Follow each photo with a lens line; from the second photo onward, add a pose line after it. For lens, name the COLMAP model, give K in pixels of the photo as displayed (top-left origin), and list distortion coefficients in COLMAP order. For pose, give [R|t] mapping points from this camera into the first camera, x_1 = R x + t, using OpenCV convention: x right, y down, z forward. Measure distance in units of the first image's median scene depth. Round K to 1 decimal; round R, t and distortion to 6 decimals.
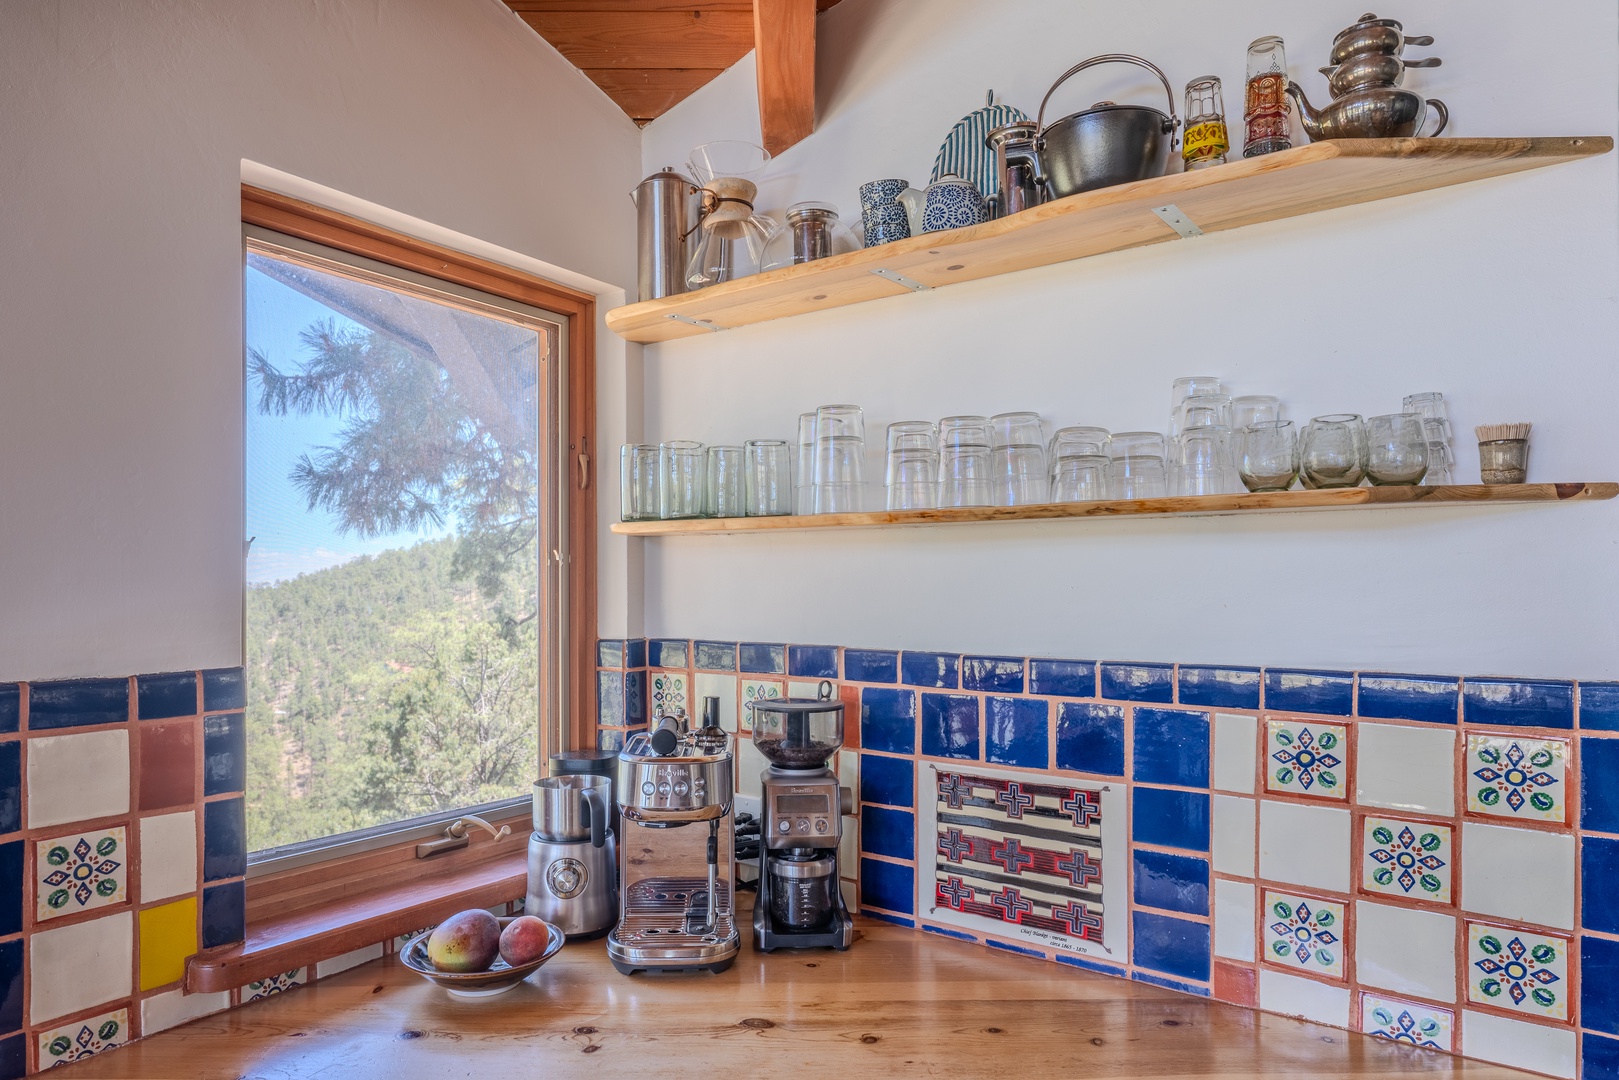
lens RADIAL K [[872.4, 0, 809.5], [0, 872.4, 540.0], [0, 0, 1]] dist [0.000388, 0.000761]
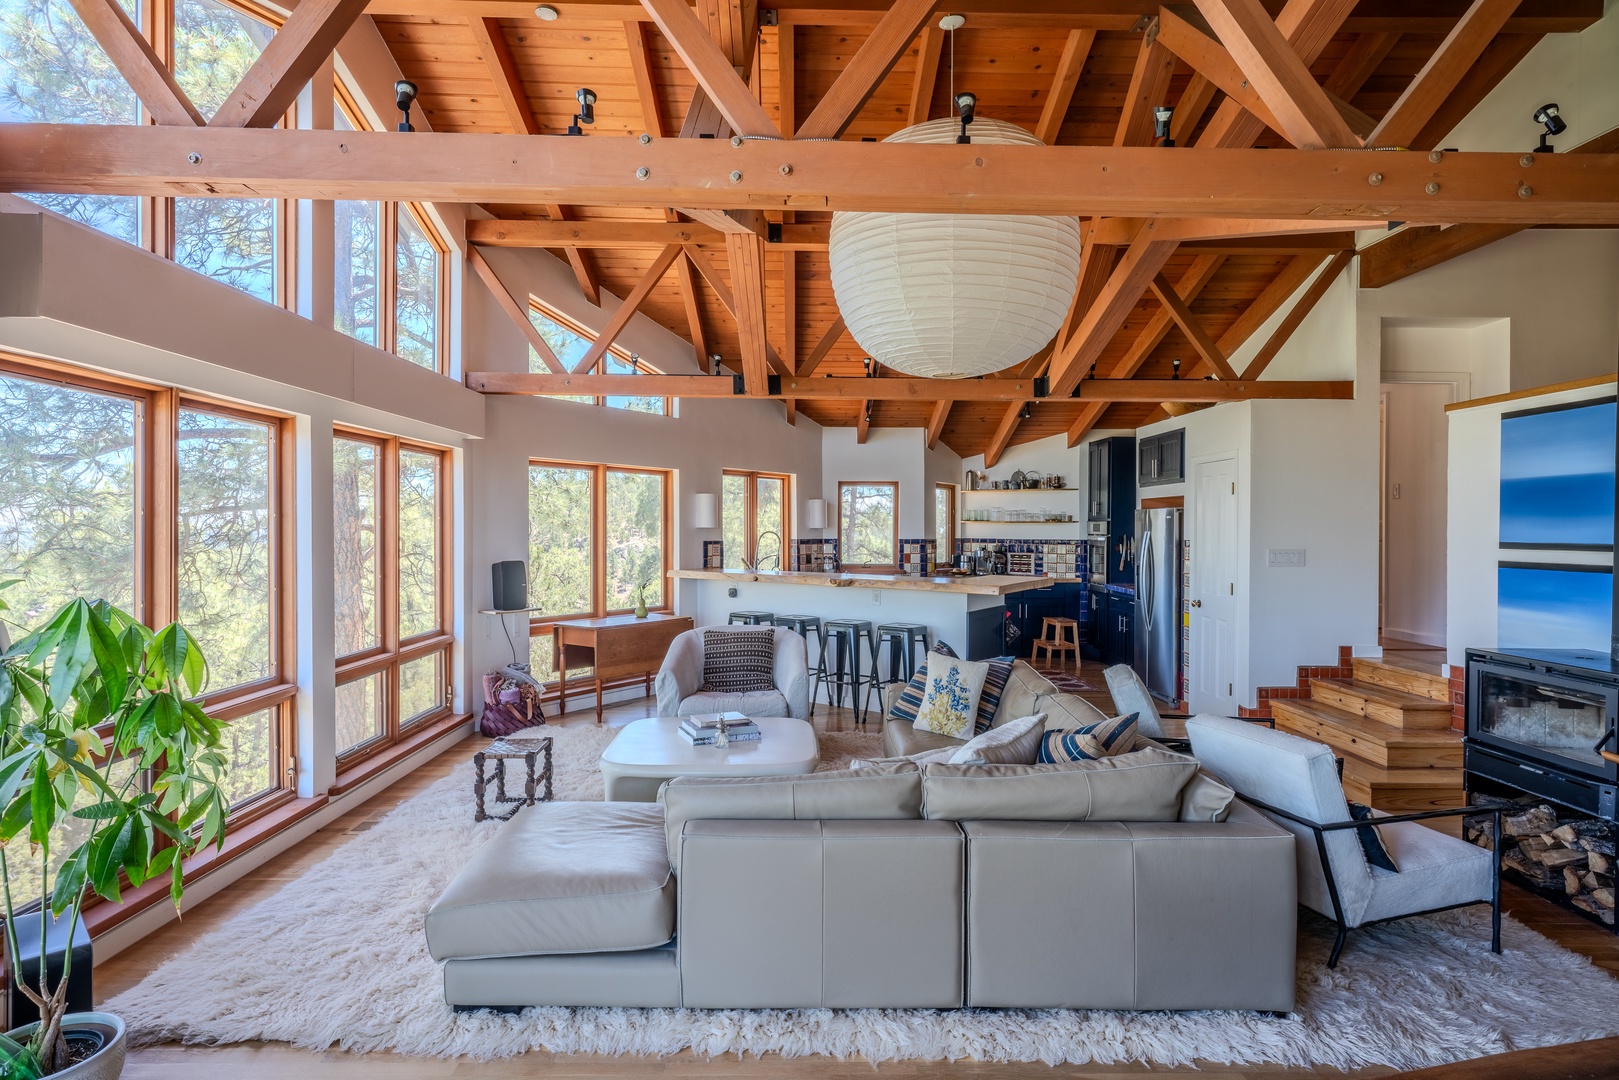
lens RADIAL K [[872.4, 0, 809.5], [0, 872.4, 540.0], [0, 0, 1]] dist [0.000388, 0.000761]
pose [[0.999813, 0.002237, 0.019195, -1.809290], [-0.003463, 0.997940, 0.064056, -0.356874], [-0.019012, -0.064111, 0.997762, -6.777985]]
